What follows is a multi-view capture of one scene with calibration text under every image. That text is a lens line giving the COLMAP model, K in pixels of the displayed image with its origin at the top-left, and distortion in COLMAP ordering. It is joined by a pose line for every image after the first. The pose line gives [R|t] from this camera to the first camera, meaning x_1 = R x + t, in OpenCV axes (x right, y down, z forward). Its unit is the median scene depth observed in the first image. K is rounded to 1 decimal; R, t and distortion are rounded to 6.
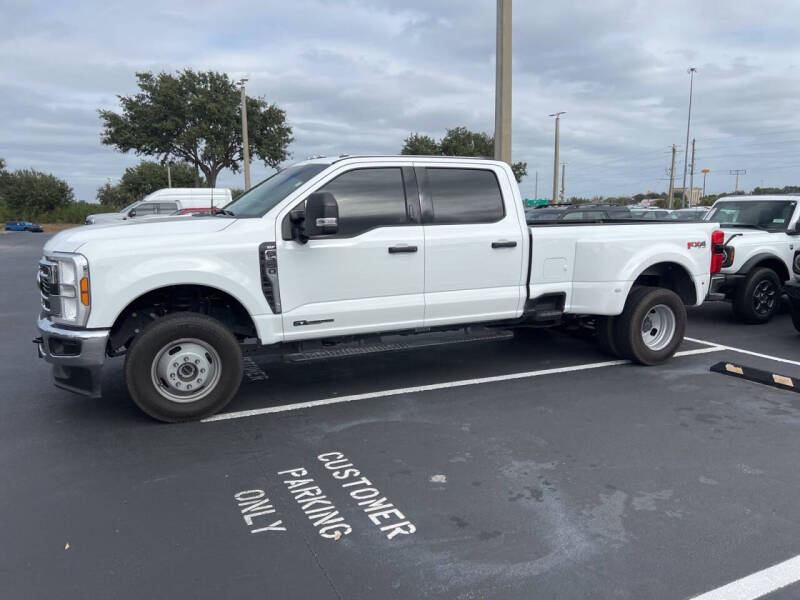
lens RADIAL K [[596.7, 0, 403.6], [0, 596.7, 300.0], [0, 0, 1]] dist [0.062345, -0.068601]
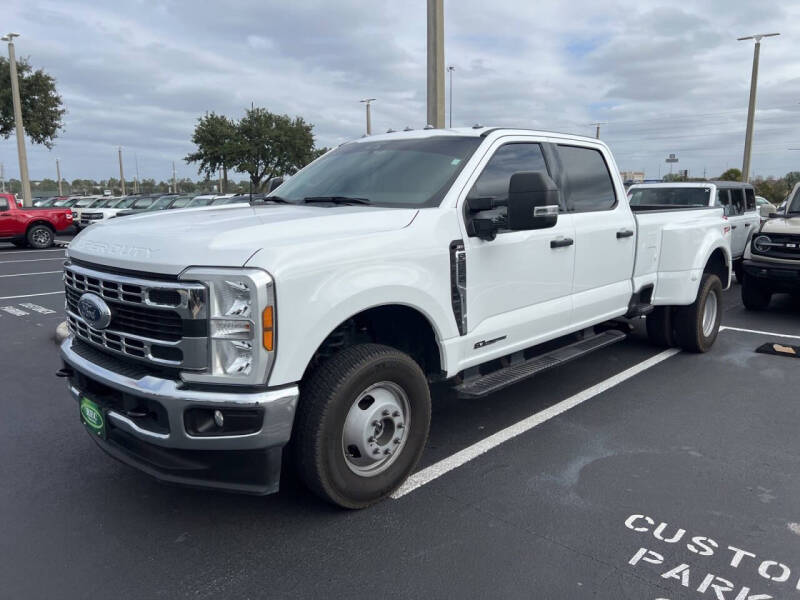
lens RADIAL K [[596.7, 0, 403.6], [0, 596.7, 300.0], [0, 0, 1]] dist [0.062345, -0.068601]
pose [[0.932637, -0.062127, 0.355428, -0.521980], [0.054274, 0.998012, 0.032034, -0.047046], [-0.356711, -0.010585, 0.934155, 0.320459]]
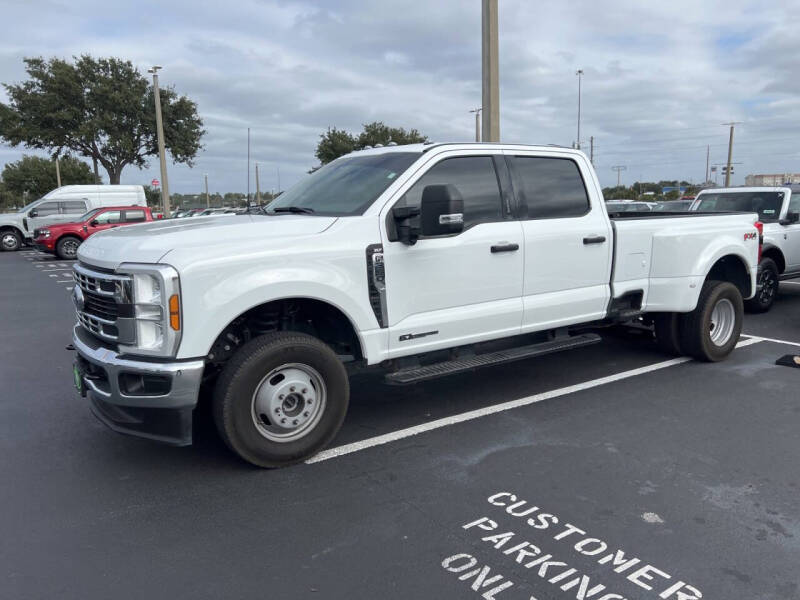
lens RADIAL K [[596.7, 0, 403.6], [0, 596.7, 300.0], [0, 0, 1]] dist [0.062345, -0.068601]
pose [[0.986911, -0.036860, 0.156995, -0.303588], [0.035933, 0.999316, 0.008740, -0.022306], [-0.157210, -0.002985, 0.987561, 0.156478]]
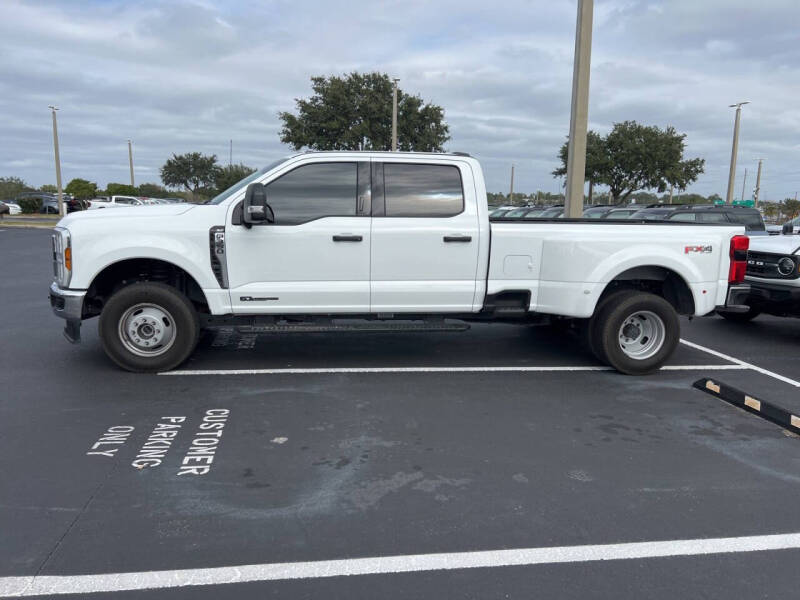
lens RADIAL K [[596.7, 0, 403.6], [0, 596.7, 300.0], [0, 0, 1]] dist [0.062345, -0.068601]
pose [[0.956654, 0.071053, -0.282425, 0.427053], [-0.069432, 0.997462, 0.015757, 0.002405], [0.282828, 0.004535, 0.959160, -0.008044]]
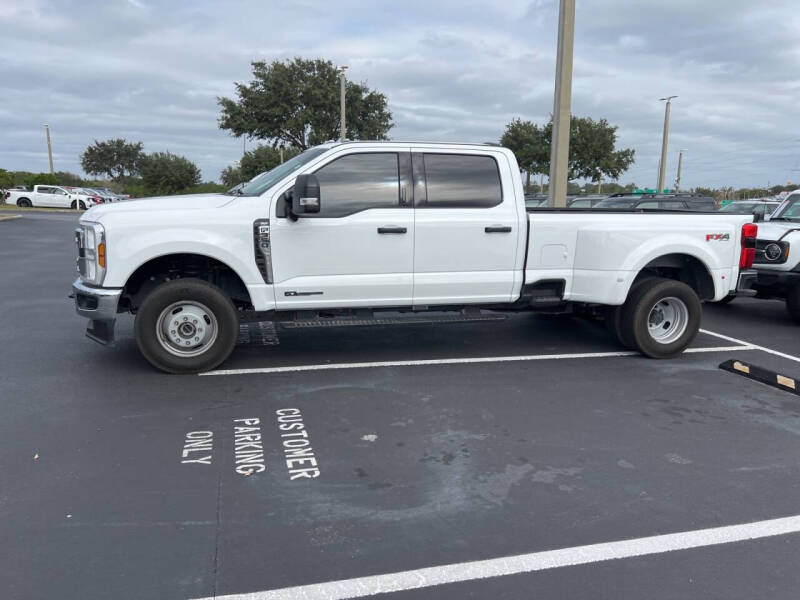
lens RADIAL K [[595.6, 0, 404.5], [0, 595.6, 299.8], [0, 0, 1]] dist [0.066304, -0.083030]
pose [[0.983722, 0.053921, -0.171414, 0.218045], [-0.050051, 0.998386, 0.026825, 0.009604], [0.172584, -0.017809, 0.984834, -0.045437]]
